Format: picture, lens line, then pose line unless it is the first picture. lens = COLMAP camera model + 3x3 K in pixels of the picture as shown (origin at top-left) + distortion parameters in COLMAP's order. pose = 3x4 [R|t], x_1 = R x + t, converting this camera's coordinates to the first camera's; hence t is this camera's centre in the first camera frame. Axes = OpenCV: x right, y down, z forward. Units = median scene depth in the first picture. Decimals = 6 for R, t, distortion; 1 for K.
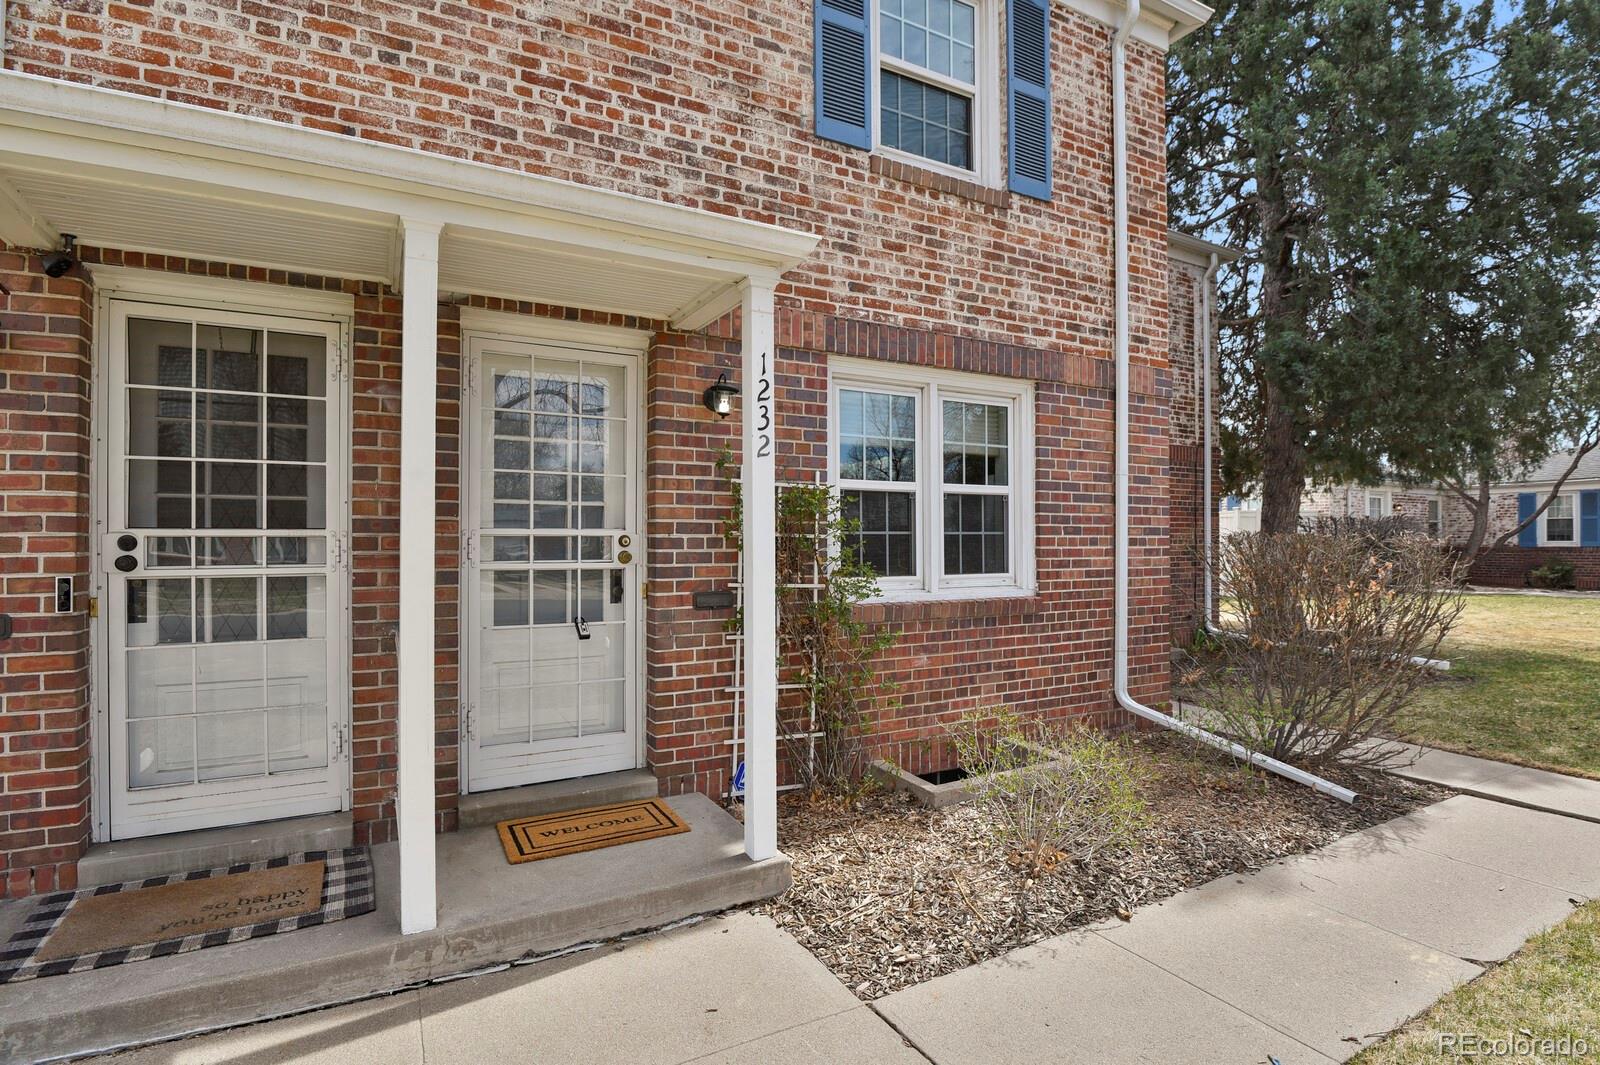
lens RADIAL K [[777.2, 0, 800.0], [0, 777.2, 532.5], [0, 0, 1]] dist [-0.026726, -0.000687]
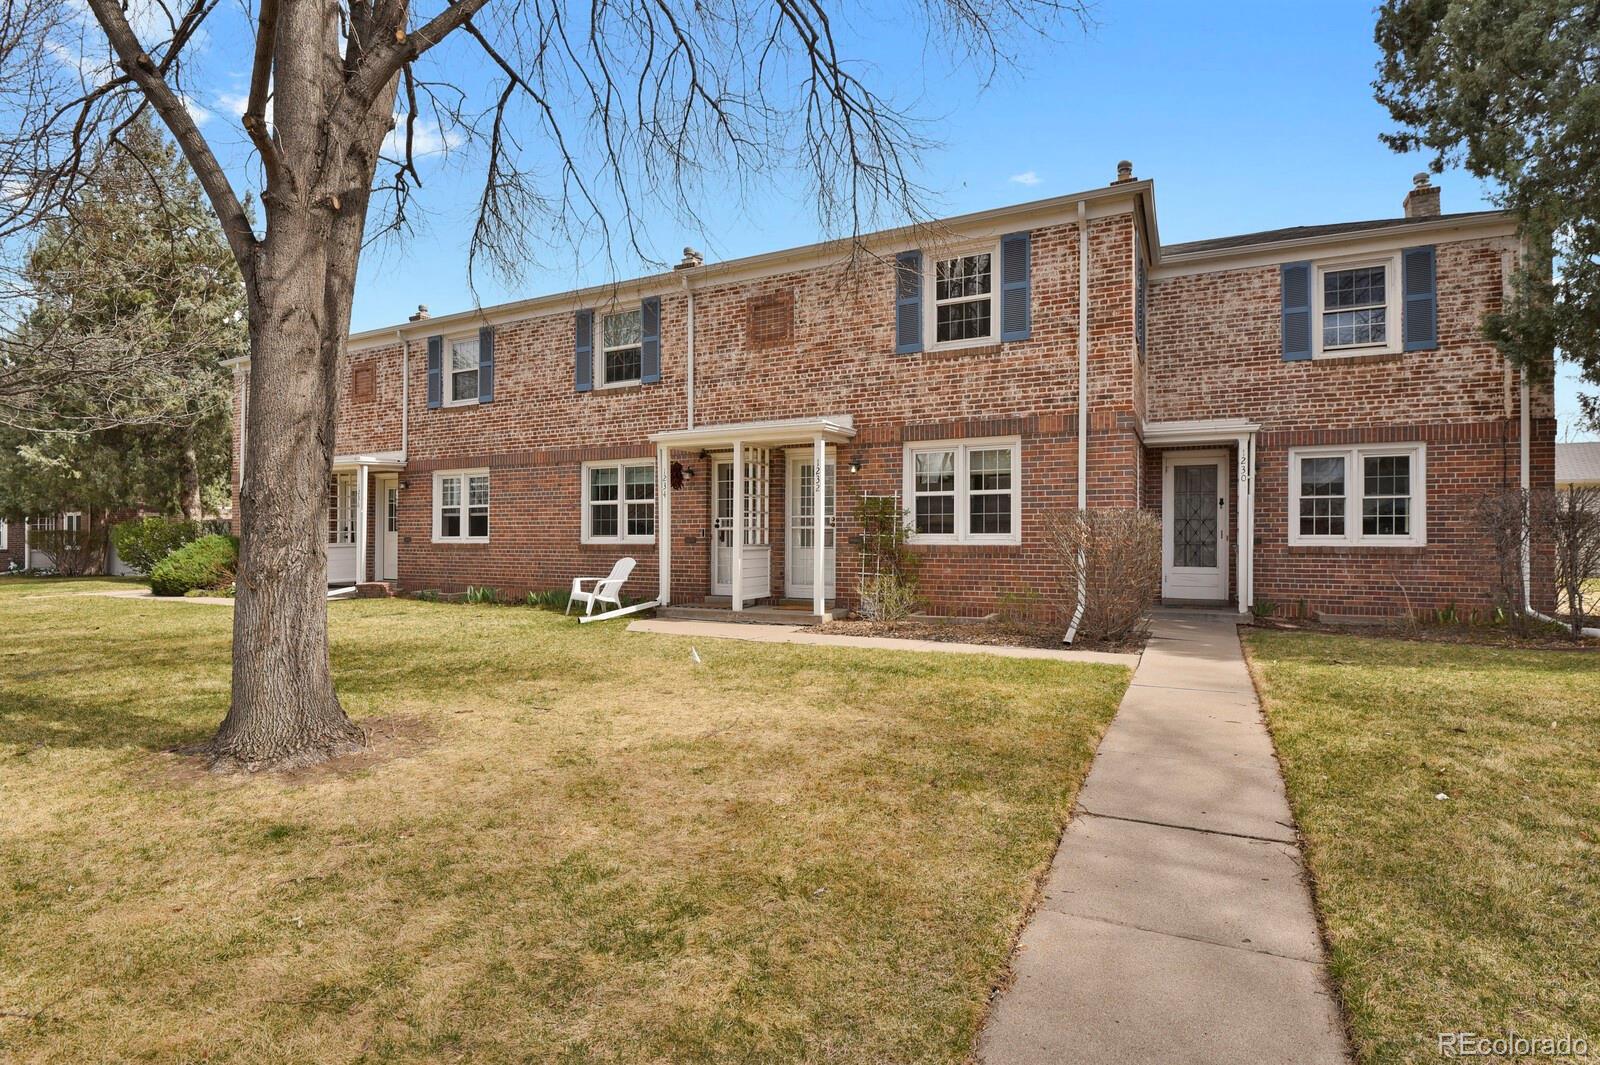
lens RADIAL K [[777.2, 0, 800.0], [0, 777.2, 532.5], [0, 0, 1]] dist [-0.026726, -0.000687]
pose [[0.562899, -0.011035, -0.826452, 1.688432], [0.001790, 0.999925, -0.012132, 0.077049], [0.826524, 0.005350, 0.562876, -0.582152]]
